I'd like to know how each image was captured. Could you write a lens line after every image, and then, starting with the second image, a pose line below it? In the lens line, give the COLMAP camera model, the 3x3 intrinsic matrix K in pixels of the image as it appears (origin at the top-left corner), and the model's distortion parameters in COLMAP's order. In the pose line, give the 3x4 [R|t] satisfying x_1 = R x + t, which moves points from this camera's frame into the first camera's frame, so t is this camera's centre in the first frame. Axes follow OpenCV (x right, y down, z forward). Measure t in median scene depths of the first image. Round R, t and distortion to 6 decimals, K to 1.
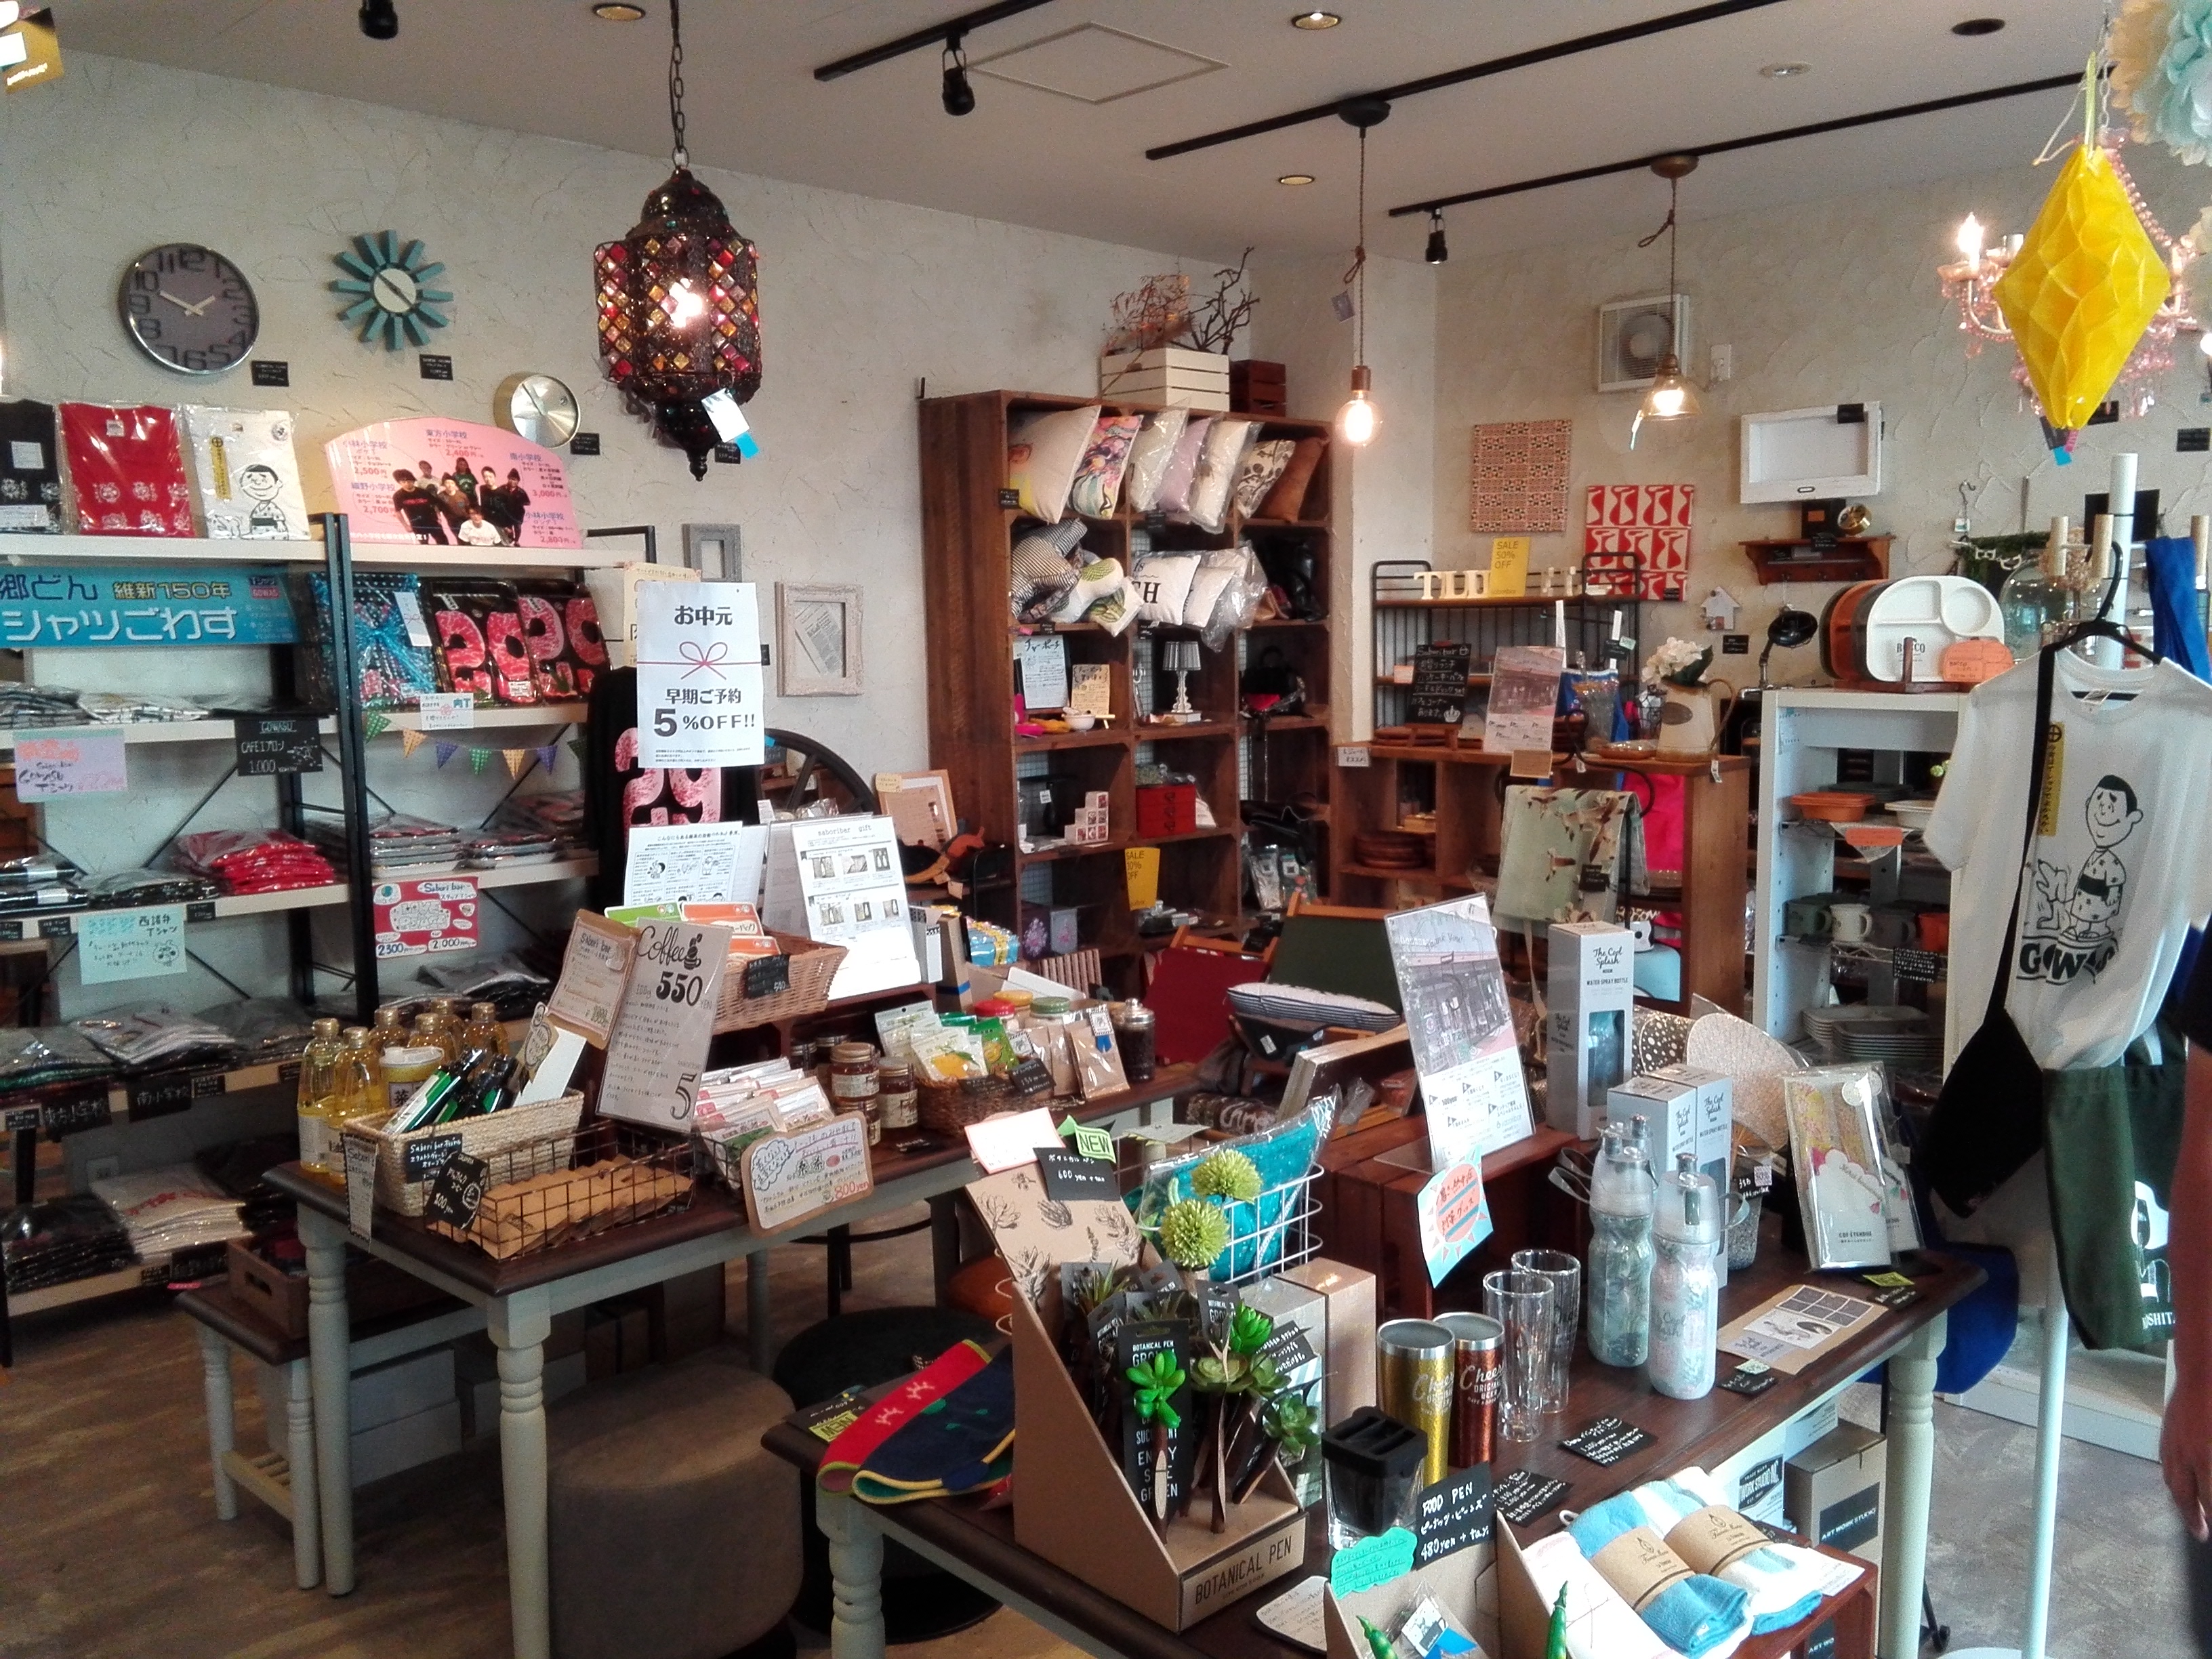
lens RADIAL K [[1855.7, 0, 1202.6], [0, 1855.7, 851.3], [0, 0, 1]] dist [0.067498, -0.095865]
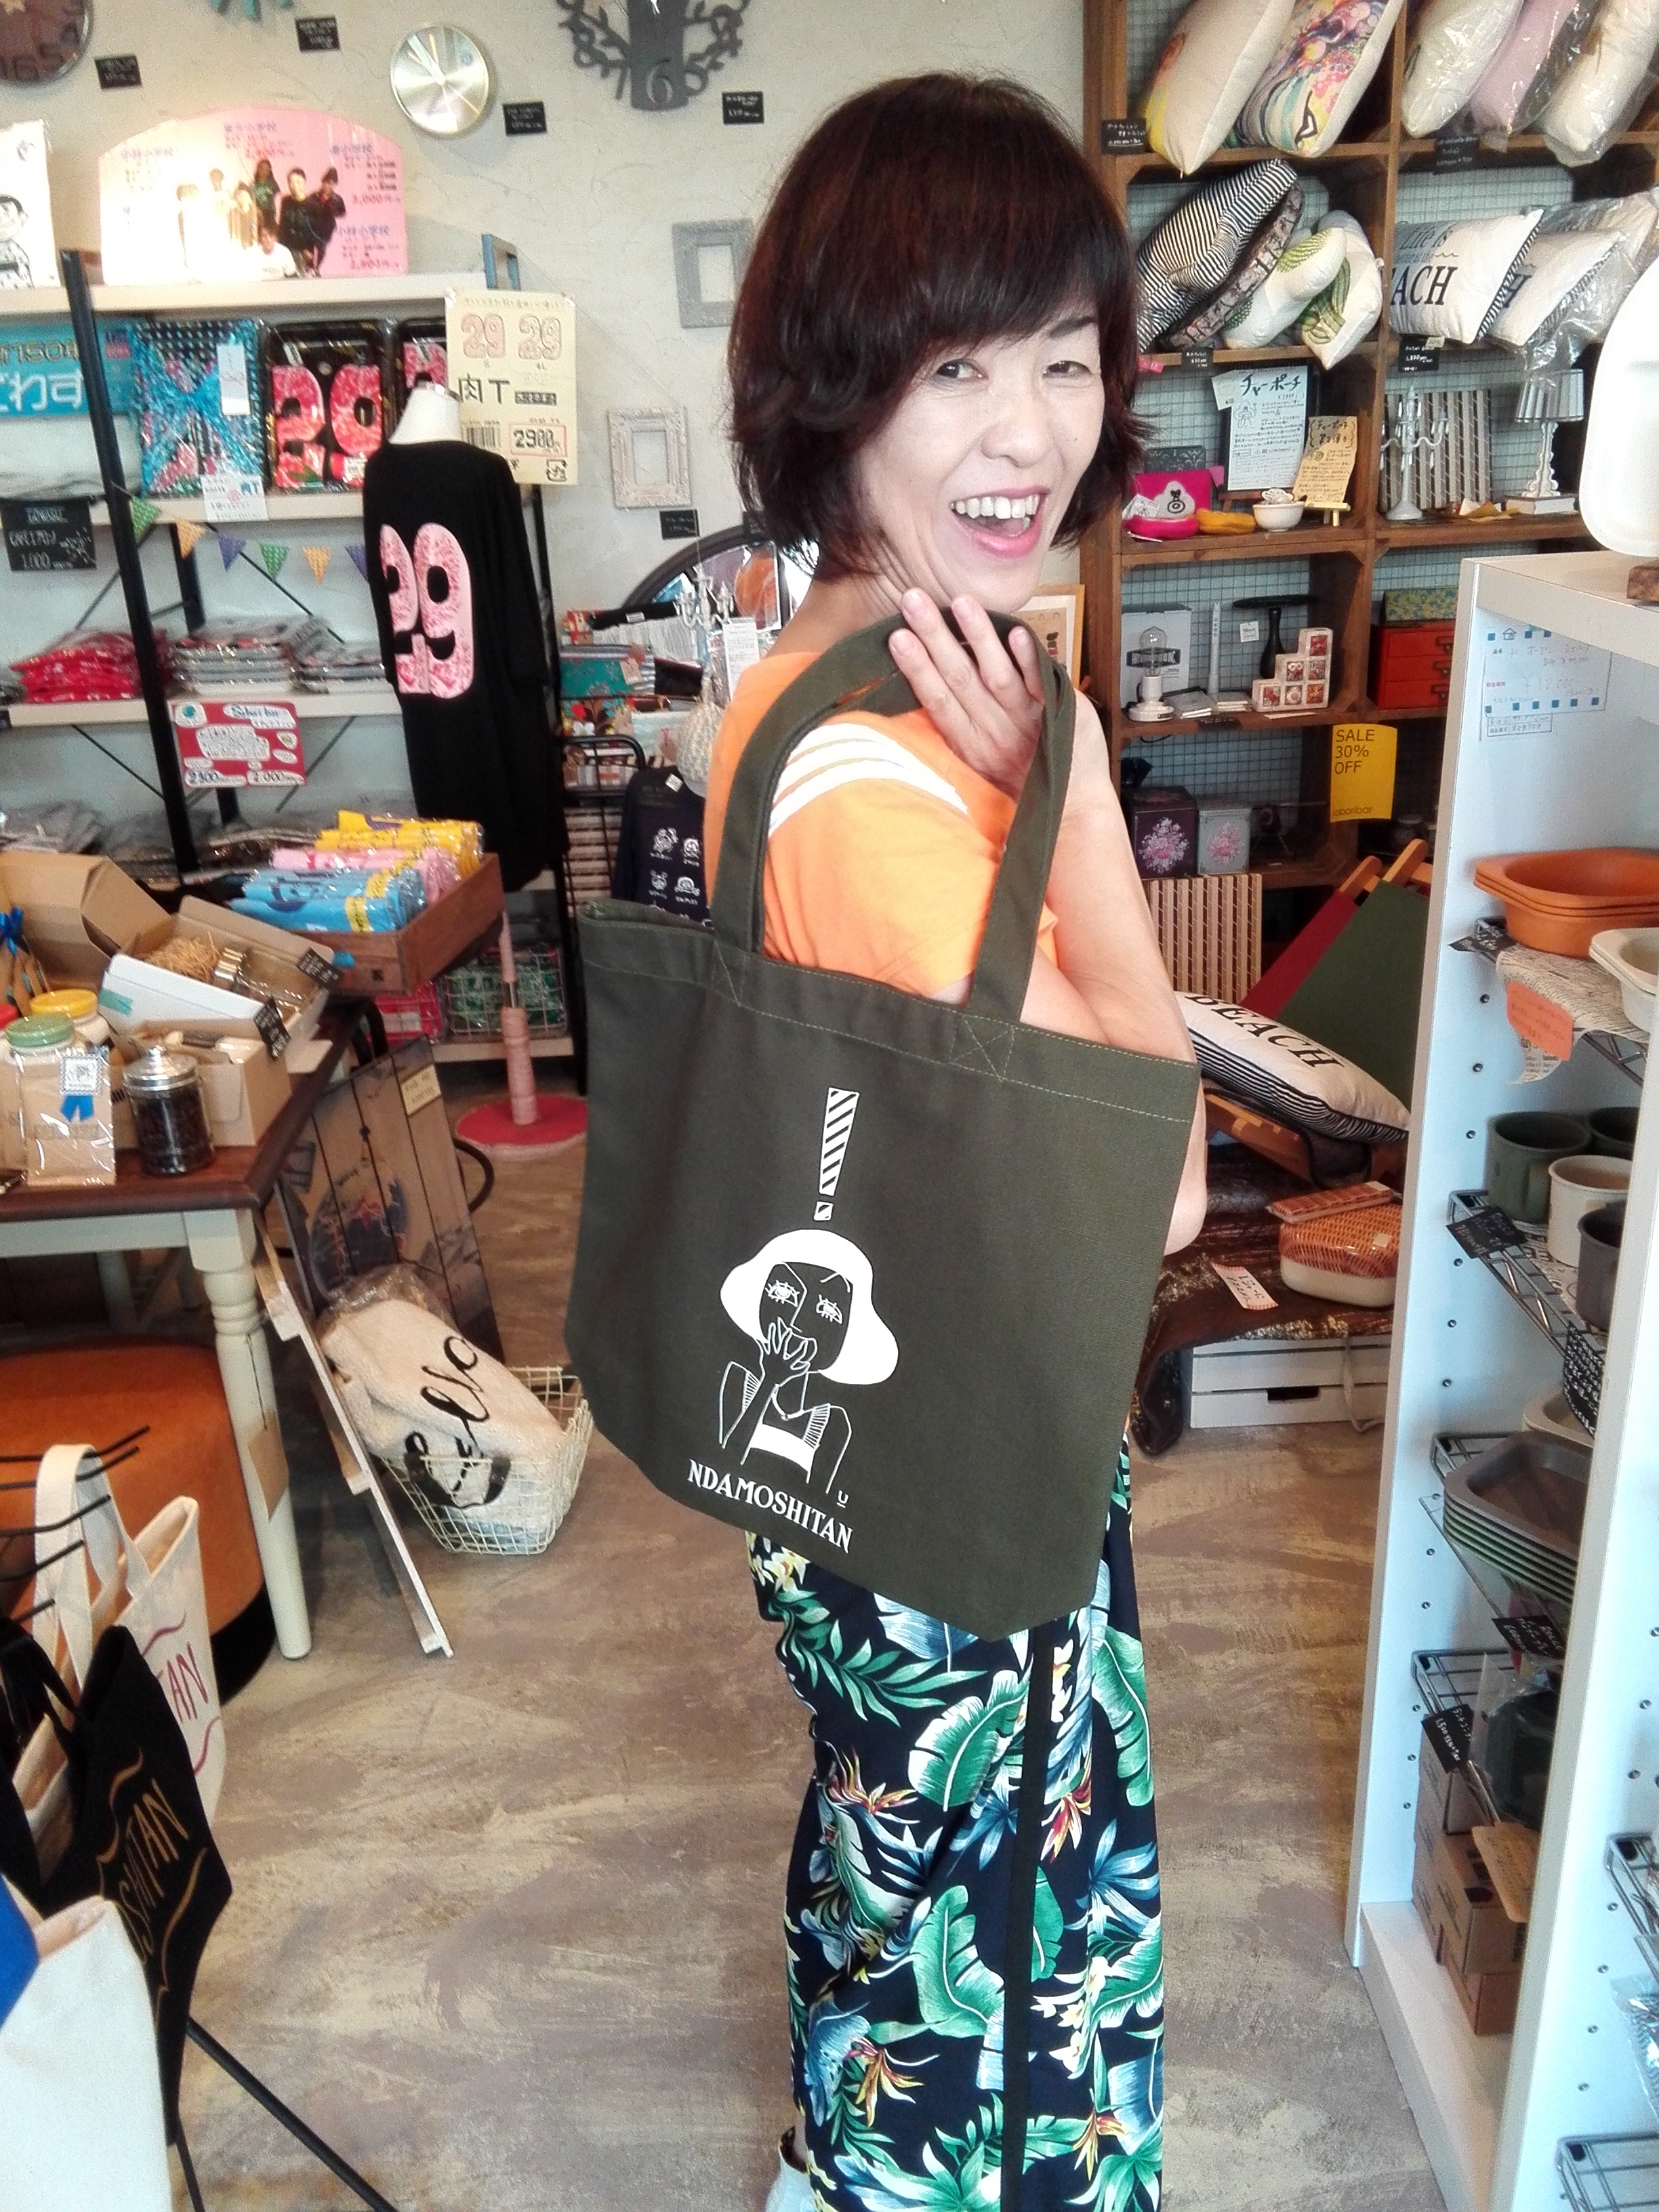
lens RADIAL K [[1855.7, 0, 827.5], [0, 1855.7, 1126.6], [0, 0, 1]] dist [0.067498, -0.095865]
pose [[0.705633, 0.249693, -0.663125, 0.399200], [-0.055260, 0.952396, 0.299812, -0.071241], [0.706419, -0.174913, 0.685841, 0.549442]]
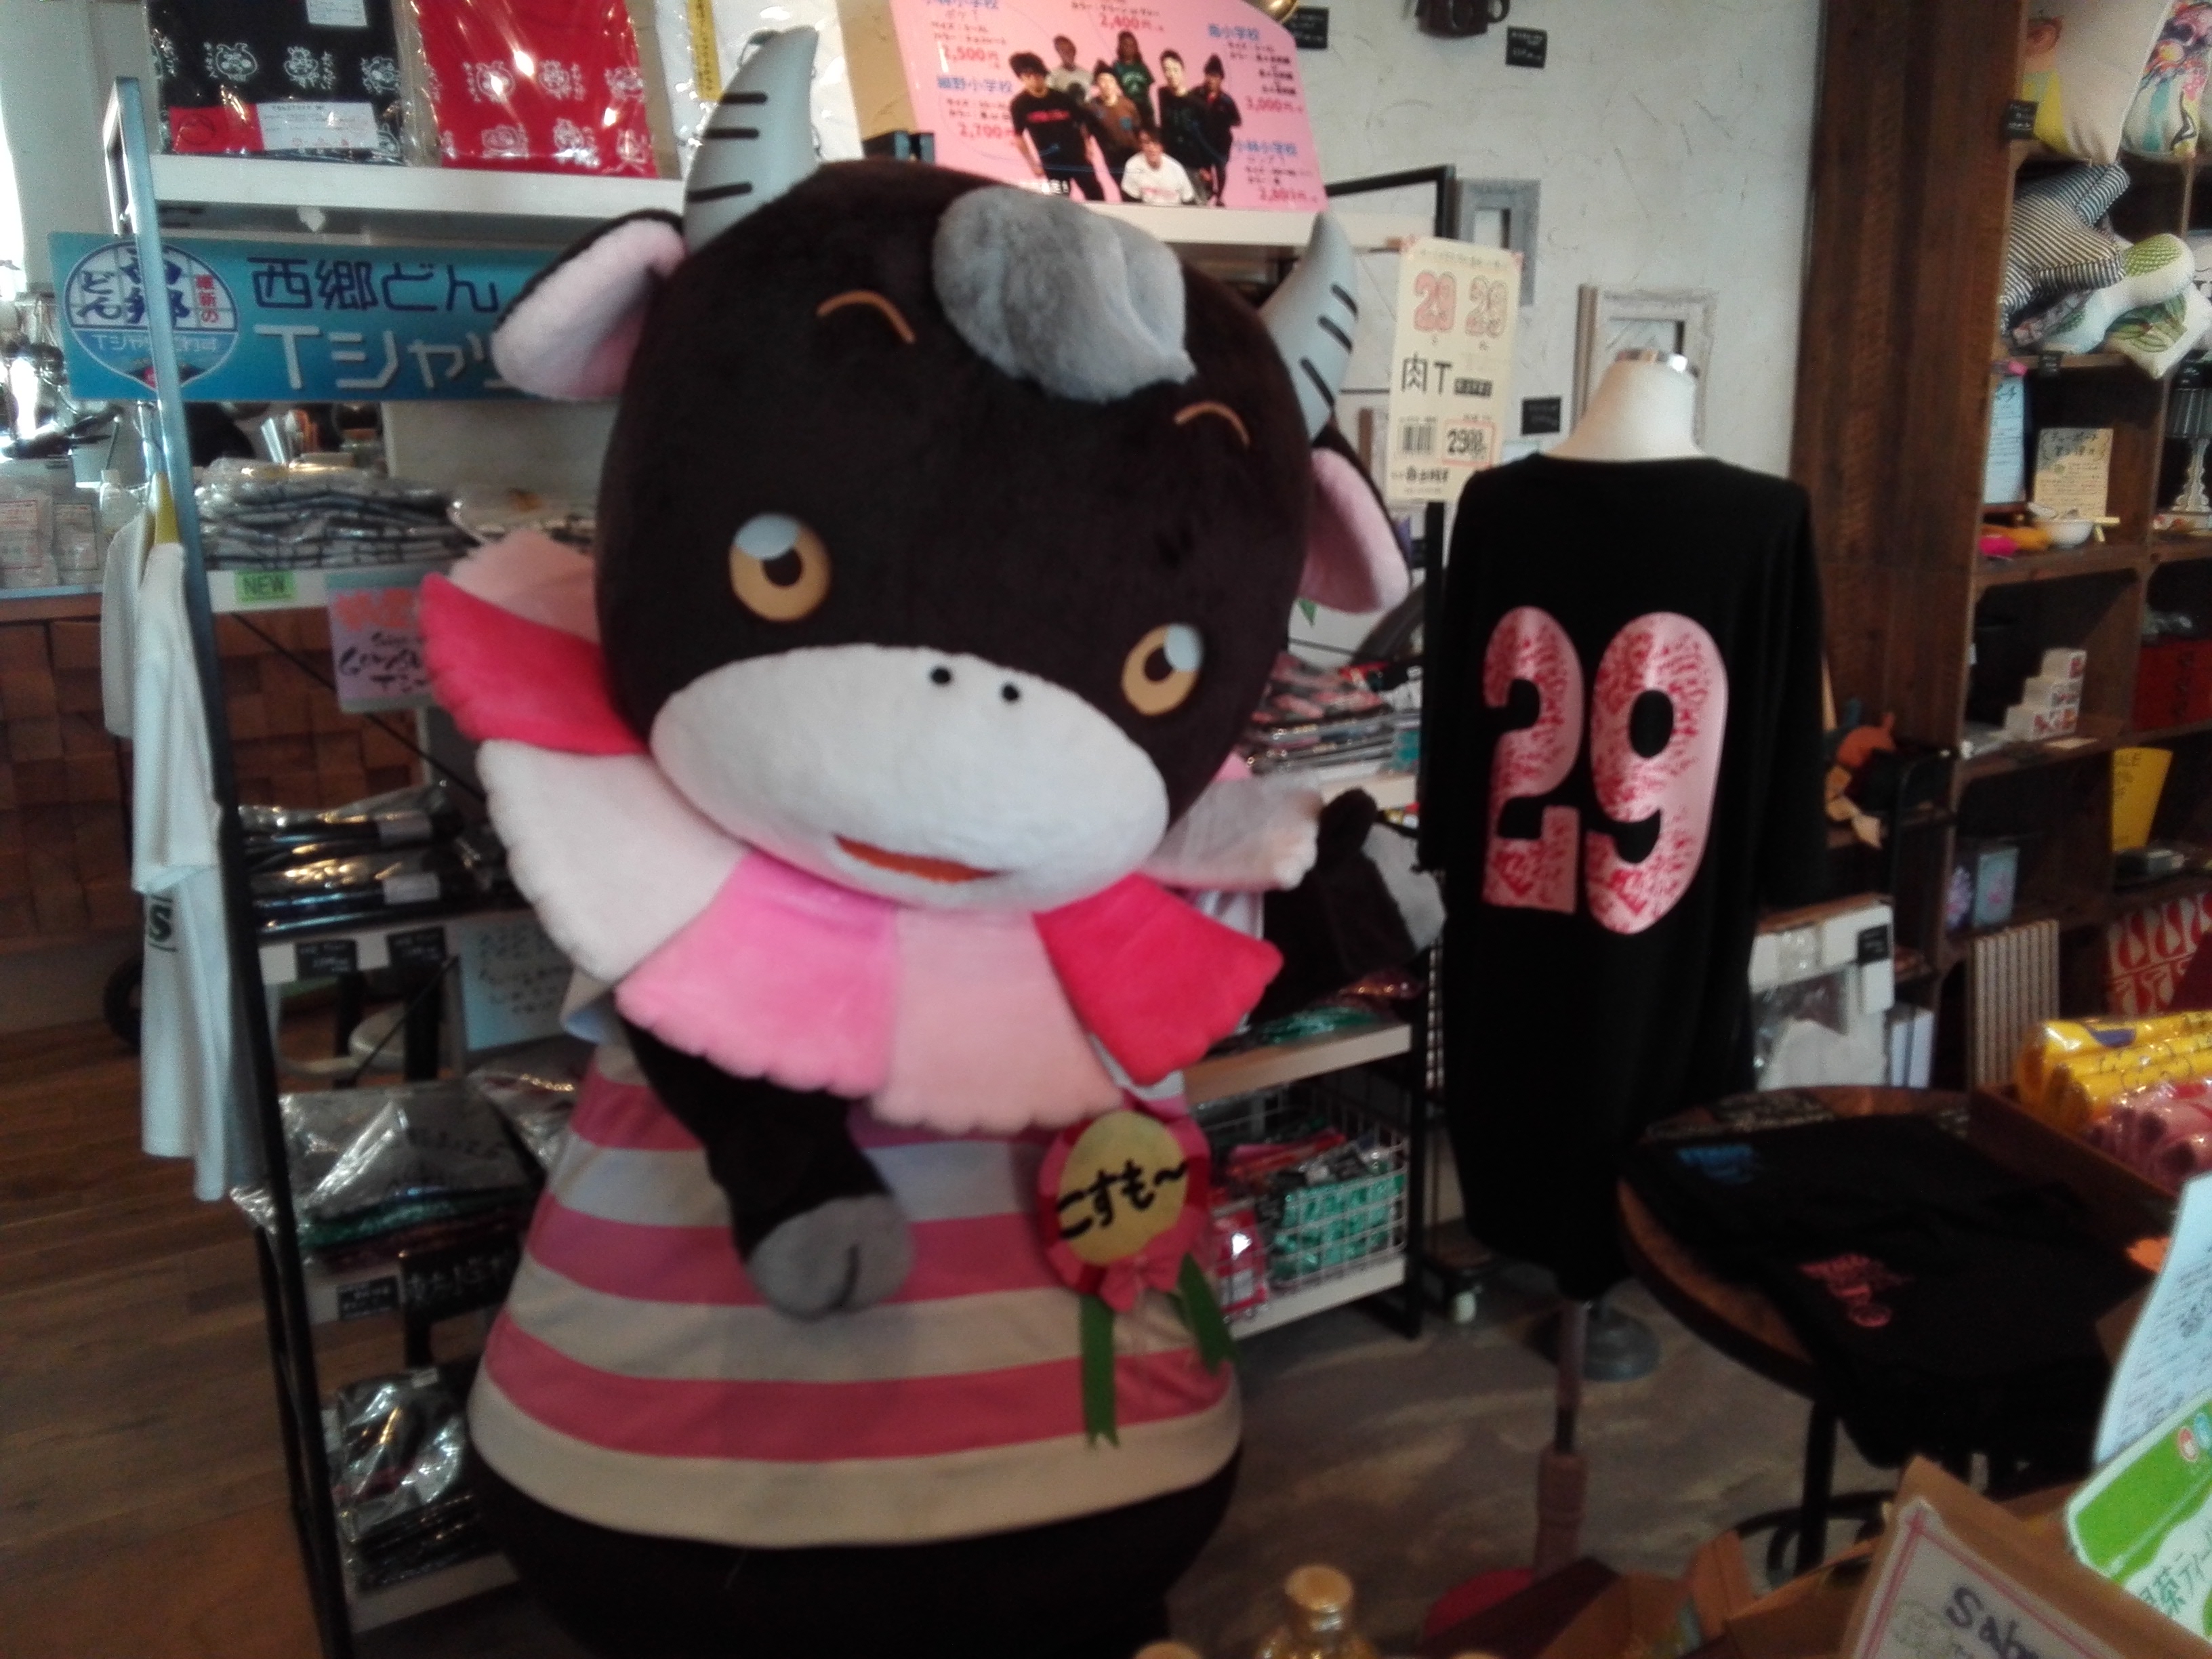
lens RADIAL K [[1855.7, 0, 1167.8], [0, 1855.7, 837.8], [0, 0, 1]] dist [0.067498, -0.095865]
pose [[0.964575, 0.061904, -0.256443, -0.235848], [-0.030124, 0.991566, 0.126053, -0.053238], [0.262083, -0.113863, 0.958305, 0.475721]]
